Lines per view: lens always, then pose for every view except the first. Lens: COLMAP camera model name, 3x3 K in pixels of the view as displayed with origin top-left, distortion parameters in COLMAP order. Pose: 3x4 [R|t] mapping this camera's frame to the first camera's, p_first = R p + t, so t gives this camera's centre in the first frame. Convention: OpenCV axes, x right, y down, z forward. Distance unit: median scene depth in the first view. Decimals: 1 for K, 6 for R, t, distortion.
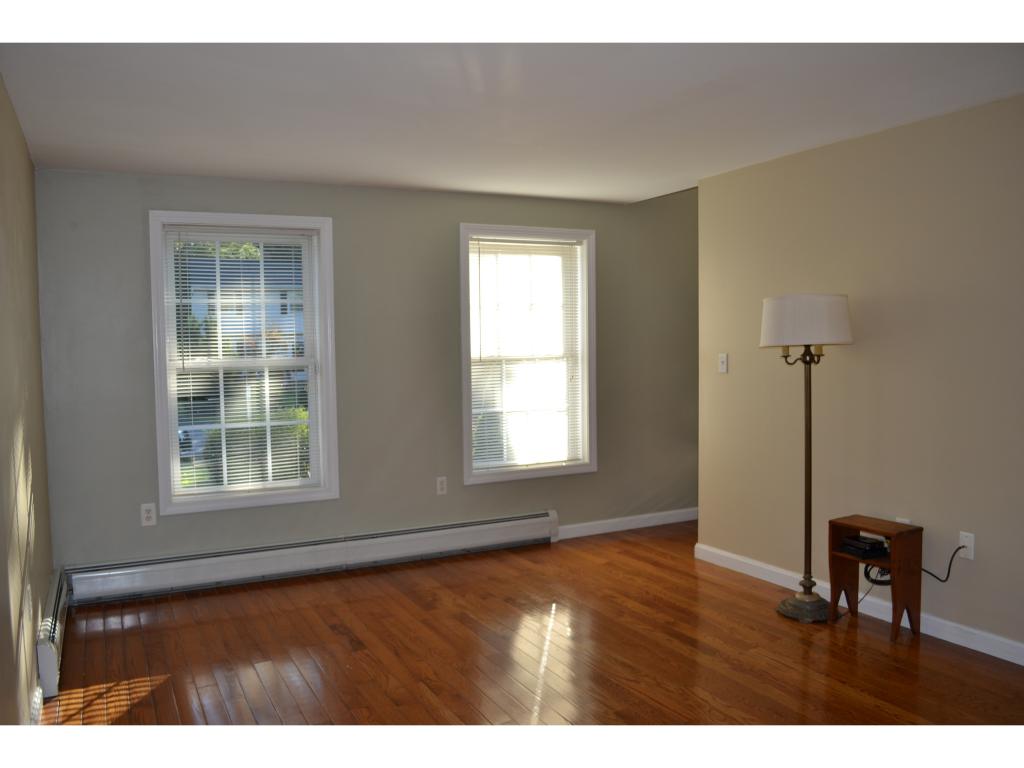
lens RADIAL K [[826.6, 0, 509.6], [0, 826.6, 385.0], [0, 0, 1]] dist [-0.069173, -0.007980]
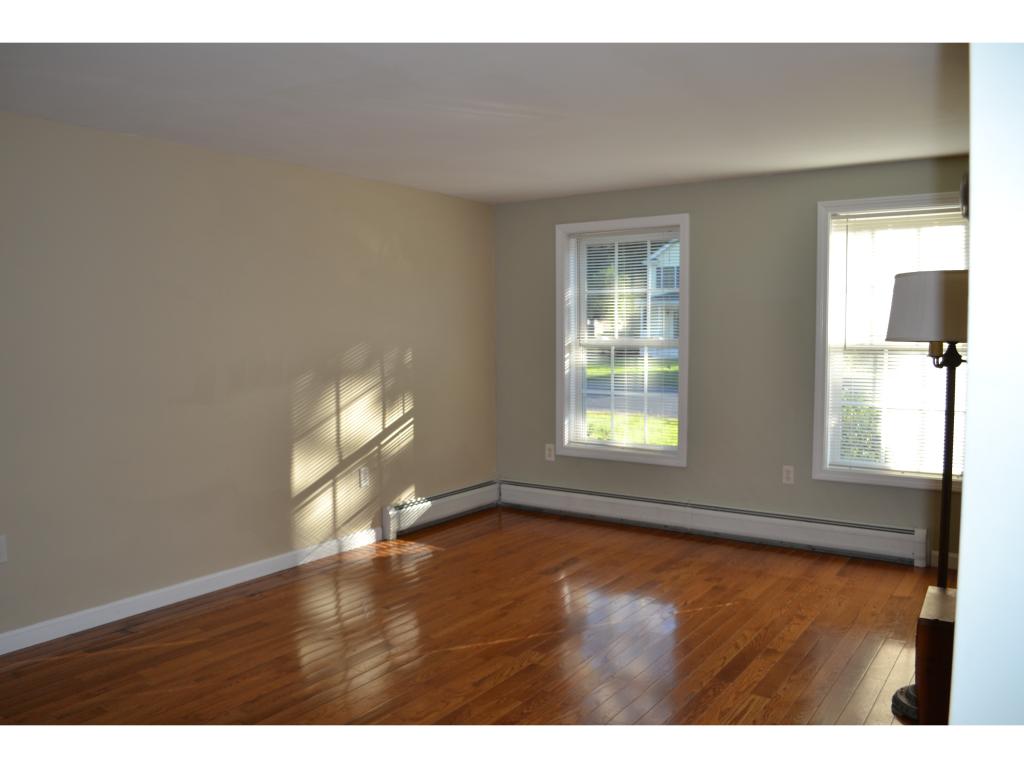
lens RADIAL K [[826.6, 0, 507.8], [0, 826.6, 381.6], [0, 0, 1]] dist [-0.069173, -0.007980]
pose [[0.472915, 0.072485, -0.878122, 0.665650], [-0.051758, 0.997175, 0.054438, -0.026022], [0.879587, 0.019706, 0.475330, 0.269714]]
